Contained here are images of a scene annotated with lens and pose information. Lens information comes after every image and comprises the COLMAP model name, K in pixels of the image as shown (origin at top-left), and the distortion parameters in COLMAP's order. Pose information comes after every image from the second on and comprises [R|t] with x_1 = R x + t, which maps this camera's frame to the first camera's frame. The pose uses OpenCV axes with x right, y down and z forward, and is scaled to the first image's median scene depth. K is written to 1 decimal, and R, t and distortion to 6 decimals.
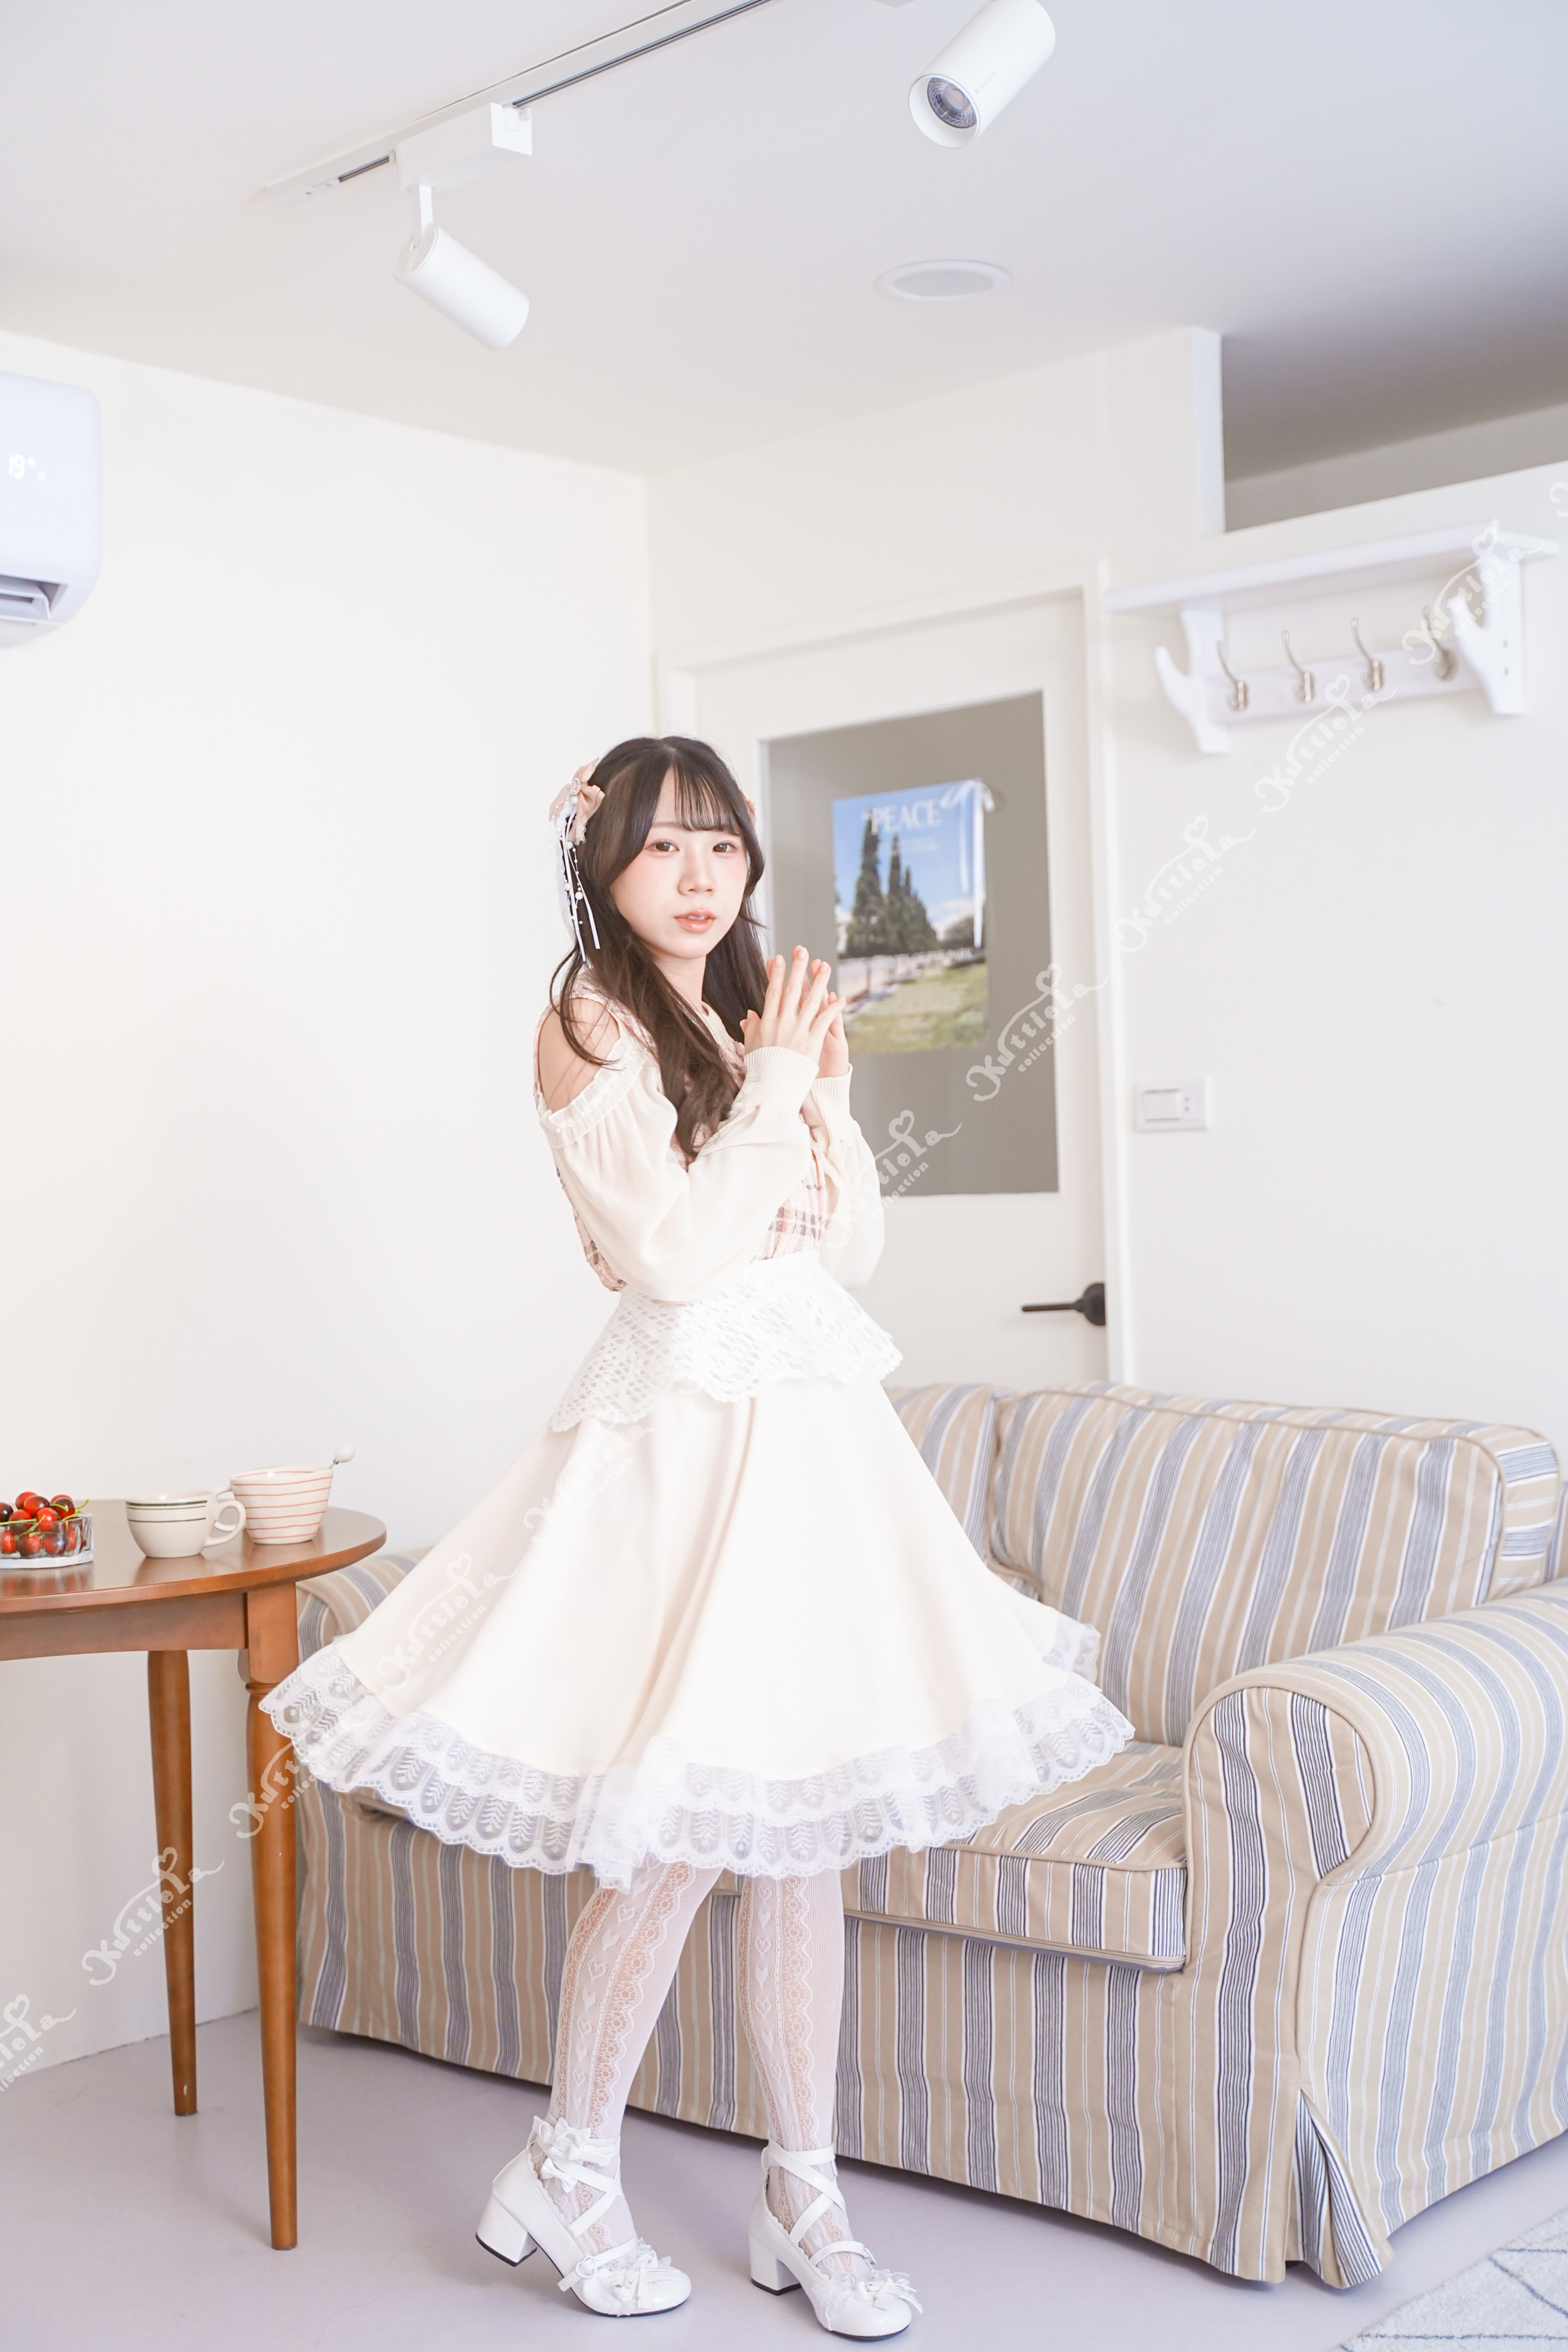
lens RADIAL K [[2874.8, 0, 784.0], [0, 2874.8, 1176.0], [0, 0, 1]] dist [-0.000274, -0.036814]
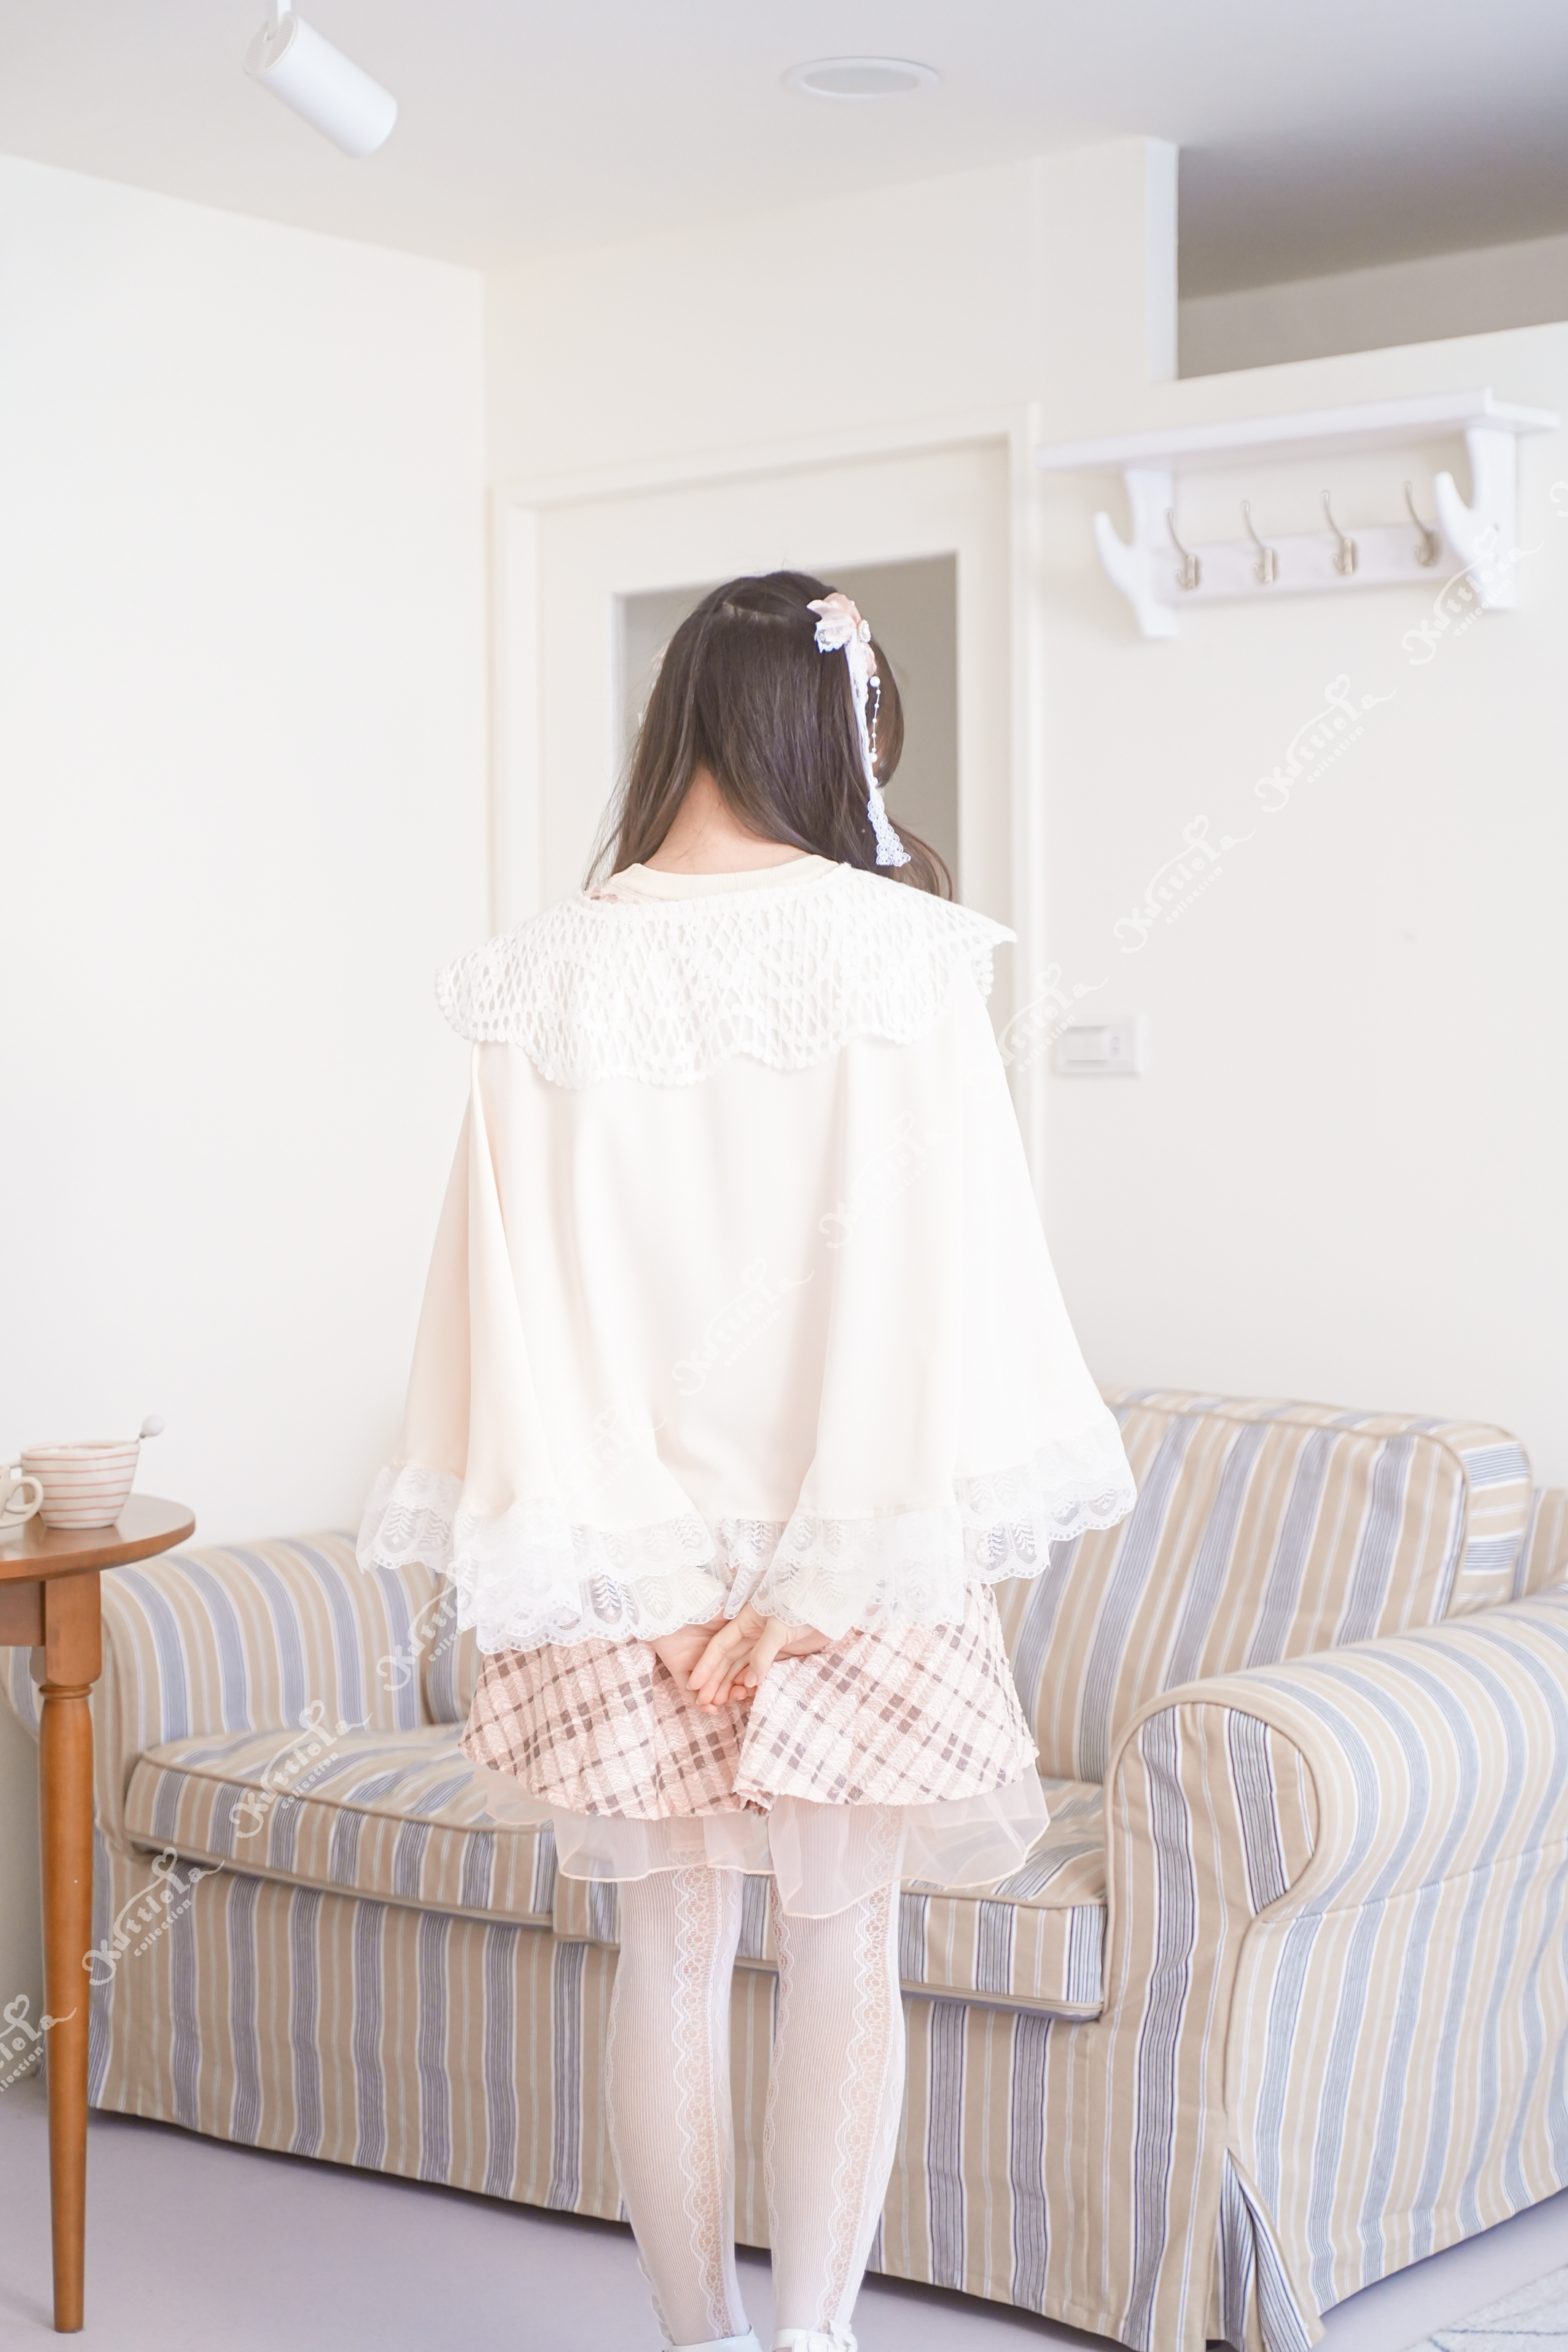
lens RADIAL K [[3780.7, 0, 784.0], [0, 3780.7, 1176.0], [0, 0, 1]] dist [0.002049, -0.083736]
pose [[0.997607, 0.023635, 0.064981, -0.039581], [-0.024756, 0.999557, 0.016508, -0.002709], [-0.064562, -0.018077, 0.997750, -0.154150]]
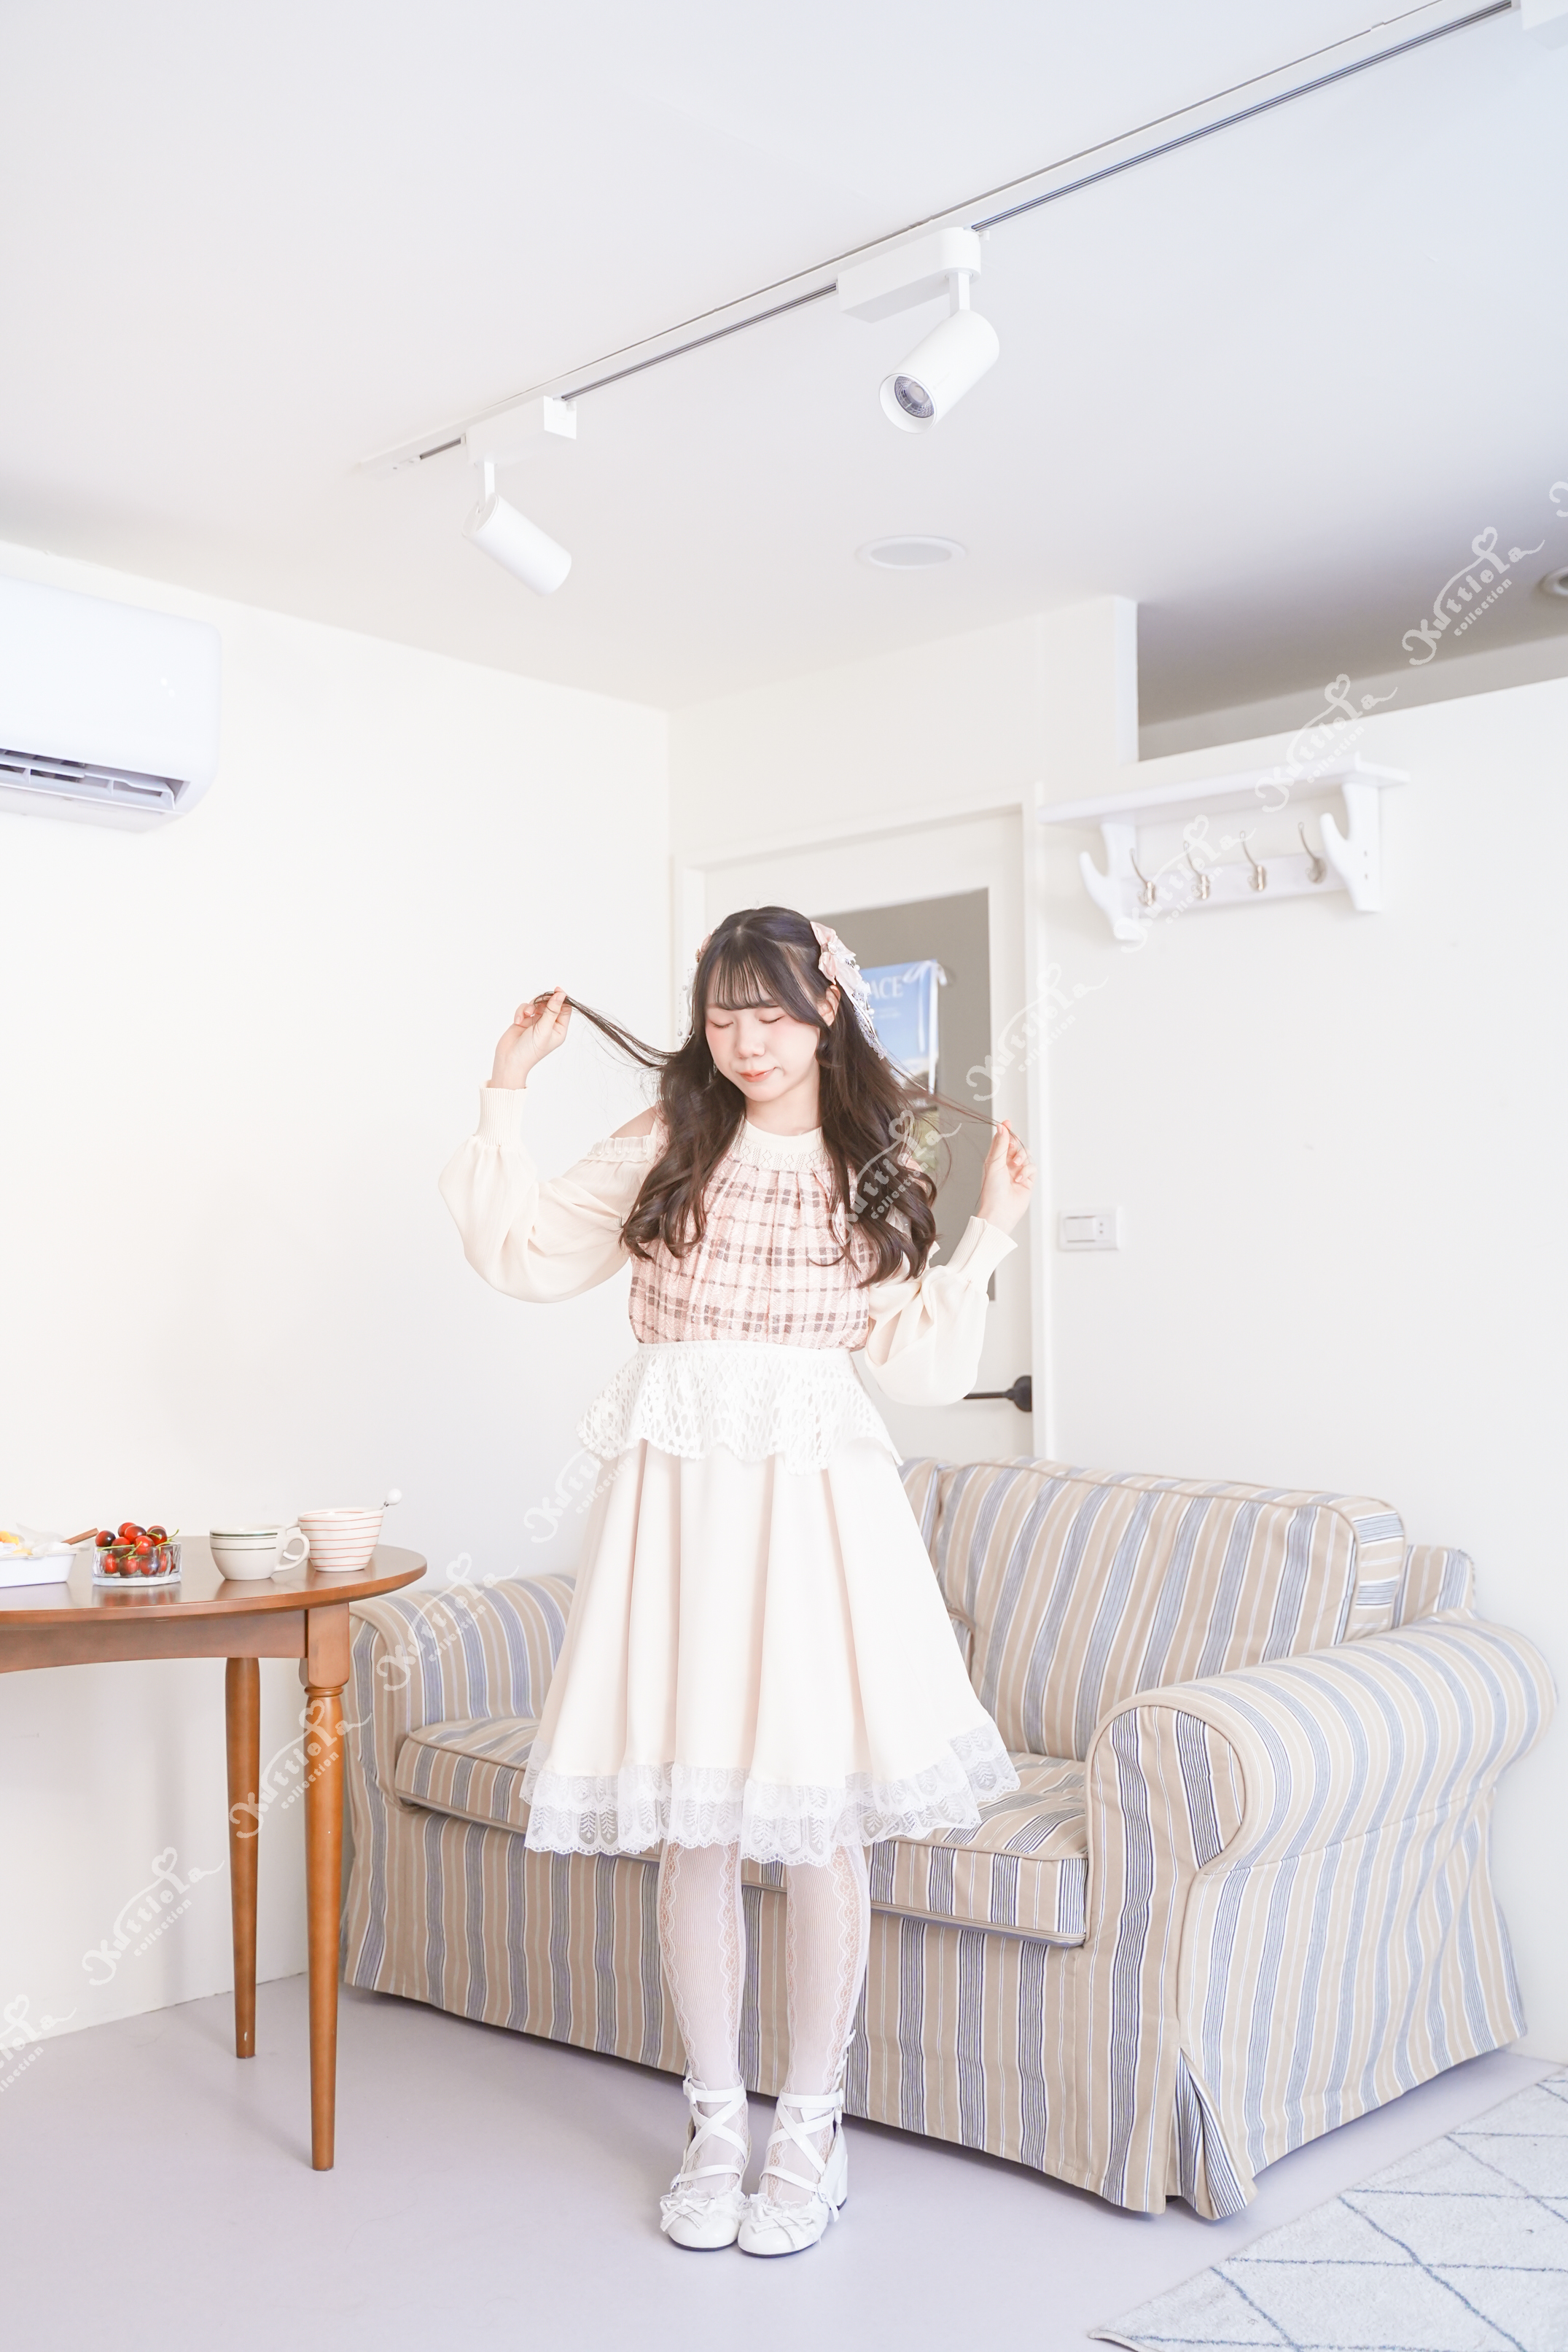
lens RADIAL K [[2378.1, 0, 784.0], [0, 2378.1, 1176.0], [0, 0, 1]] dist [-0.008026, -0.013297]
pose [[0.999781, 0.020916, 0.000827, 0.006884], [-0.020839, 0.998275, -0.054882, 0.013828], [-0.001974, 0.054853, 0.998492, -0.000183]]
